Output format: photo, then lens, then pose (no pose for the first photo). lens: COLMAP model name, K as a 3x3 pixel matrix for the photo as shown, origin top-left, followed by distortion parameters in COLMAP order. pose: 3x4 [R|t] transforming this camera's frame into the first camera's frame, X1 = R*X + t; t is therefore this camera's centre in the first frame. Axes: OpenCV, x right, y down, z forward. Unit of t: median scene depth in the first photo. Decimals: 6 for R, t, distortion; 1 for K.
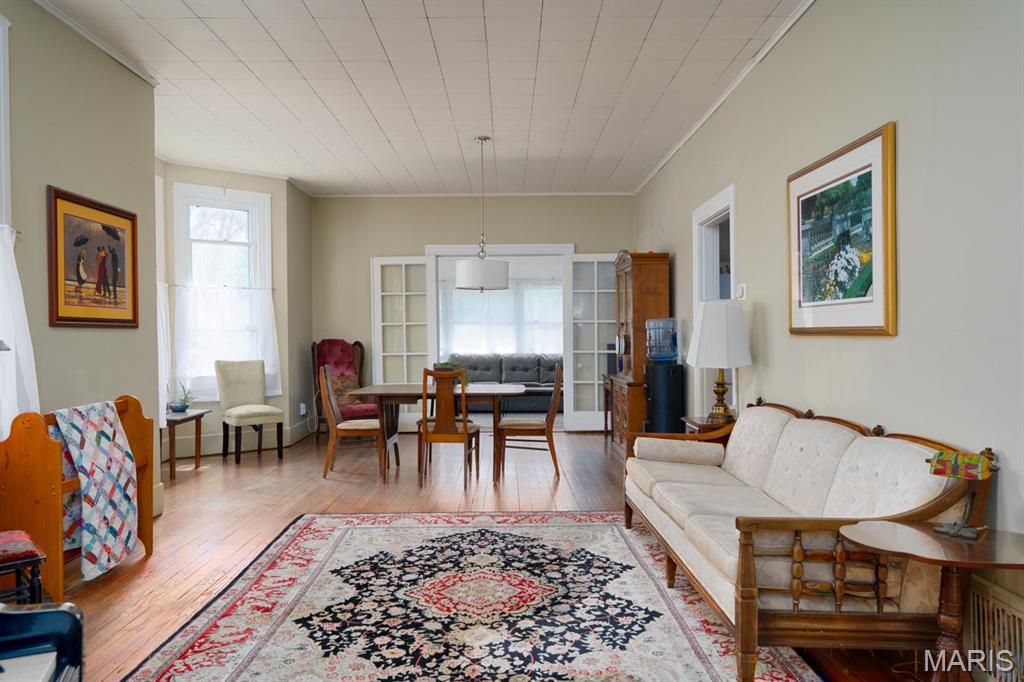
lens RADIAL K [[726.3, 0, 487.9], [0, 726.3, 340.9], [0, 0, 1]] dist [-0.005960, 0.000080]
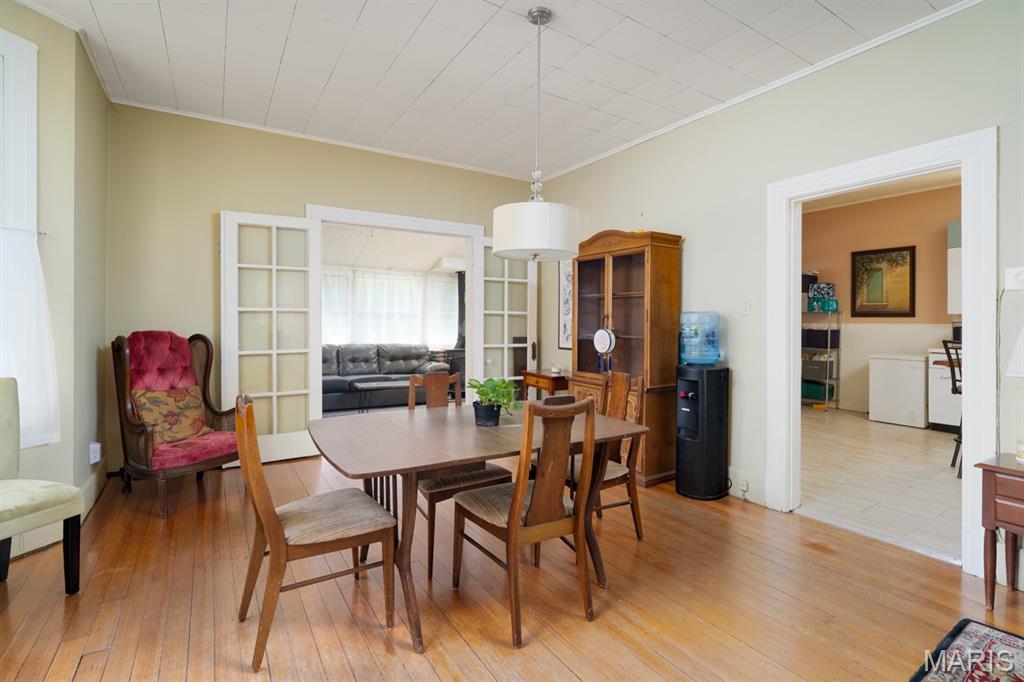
lens RADIAL K [[469.8, 0, 492.2], [0, 469.8, 320.7], [0, 0, 1]] dist [-0.004589, -0.000144]
pose [[0.838363, 0.016033, 0.544876, -0.399673], [-0.009458, 0.999845, -0.014867, -0.016434], [-0.545030, 0.007310, 0.838385, 1.066256]]
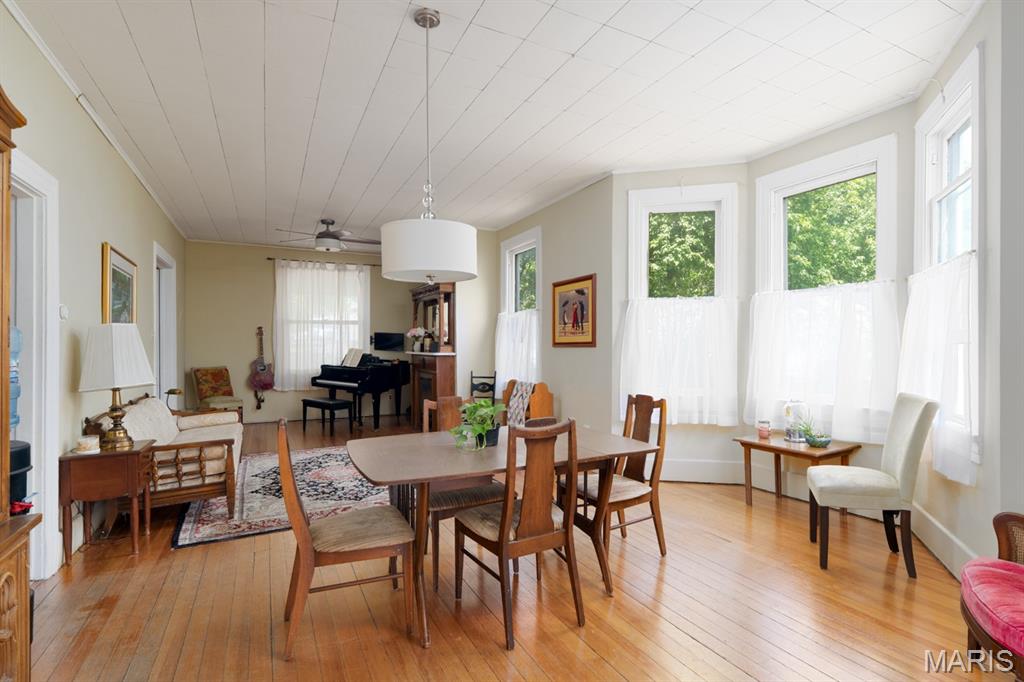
lens RADIAL K [[478.6, 0, 536.9], [0, 478.6, 348.0], [0, 0, 1]] dist [-0.006736, -0.000608]
pose [[-0.857716, 0.010186, -0.514023, 0.179133], [0.006710, 0.999940, 0.008620, -0.028829], [0.514080, 0.003944, -0.857733, 2.127385]]
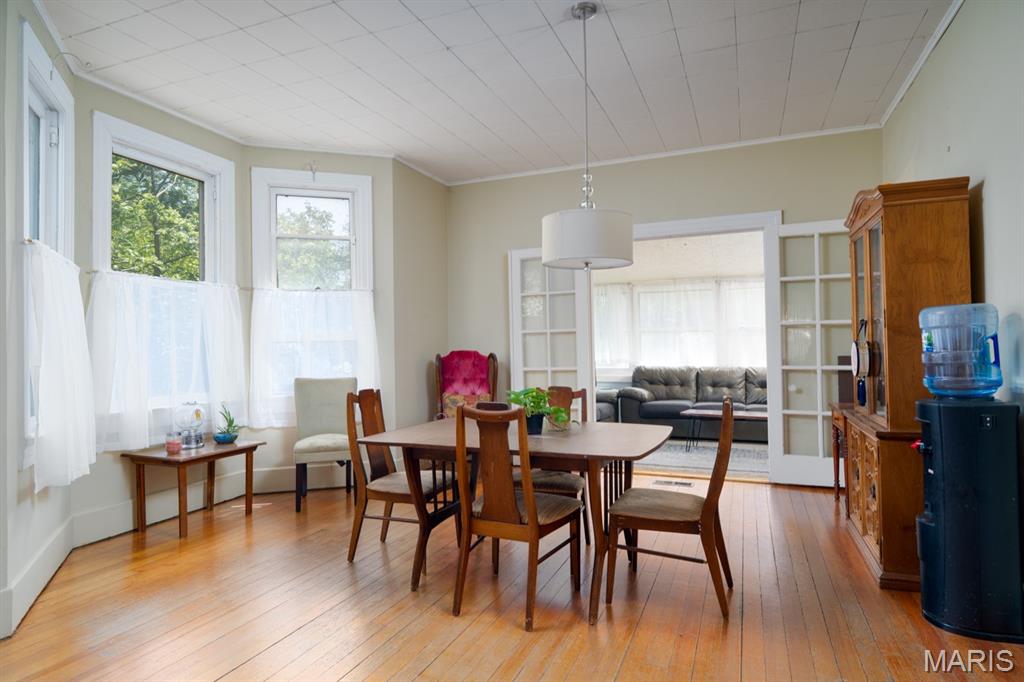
lens RADIAL K [[572.9, 0, 518.2], [0, 572.9, 341.5], [0, 0, 1]] dist [0.005116, -0.002526]
pose [[0.937019, -0.009950, -0.349136, 0.156544], [0.004395, 0.999851, -0.016700, -0.003263], [0.349250, 0.014113, 0.936923, 0.858224]]
